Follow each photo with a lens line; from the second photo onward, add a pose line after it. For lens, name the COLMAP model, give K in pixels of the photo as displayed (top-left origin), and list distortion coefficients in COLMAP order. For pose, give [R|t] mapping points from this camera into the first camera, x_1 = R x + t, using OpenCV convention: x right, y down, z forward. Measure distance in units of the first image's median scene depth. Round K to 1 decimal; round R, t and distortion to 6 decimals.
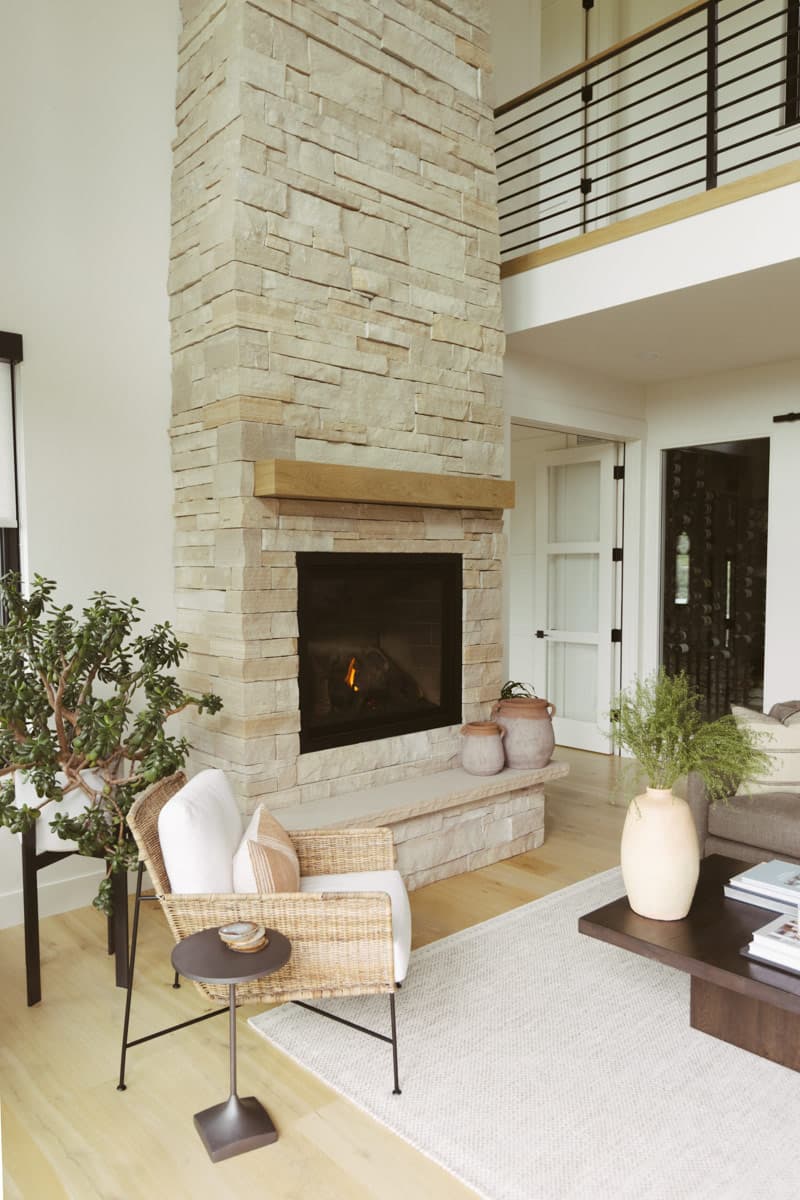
lens RADIAL K [[828.2, 0, 400.1], [0, 828.2, 595.1], [0, 0, 1]] dist [-0.006639, -0.000566]
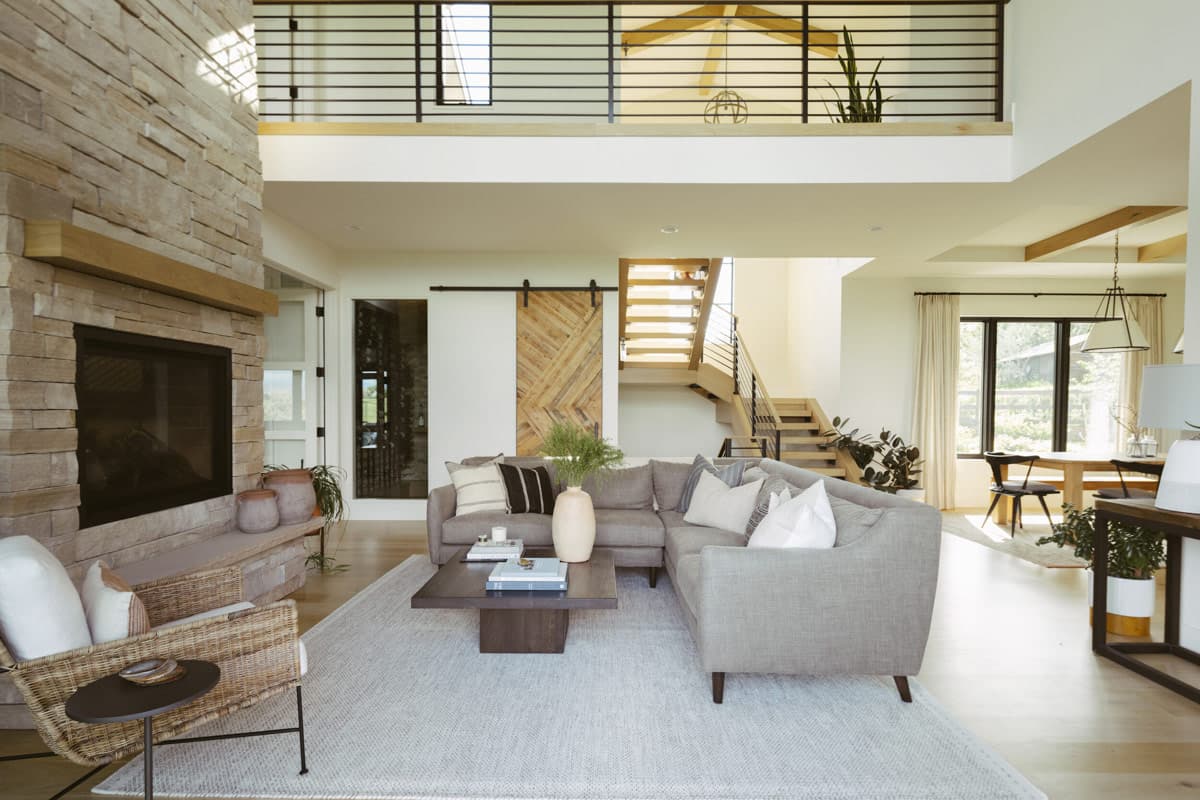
lens RADIAL K [[562.5, 0, 603.9], [0, 562.5, 406.2], [0, 0, 1]] dist [-0.011749, -0.000829]
pose [[0.675184, 0.005443, 0.737629, -0.173114], [0.020428, 0.999451, -0.026074, 0.070871], [-0.737367, 0.032673, 0.674702, 0.088316]]
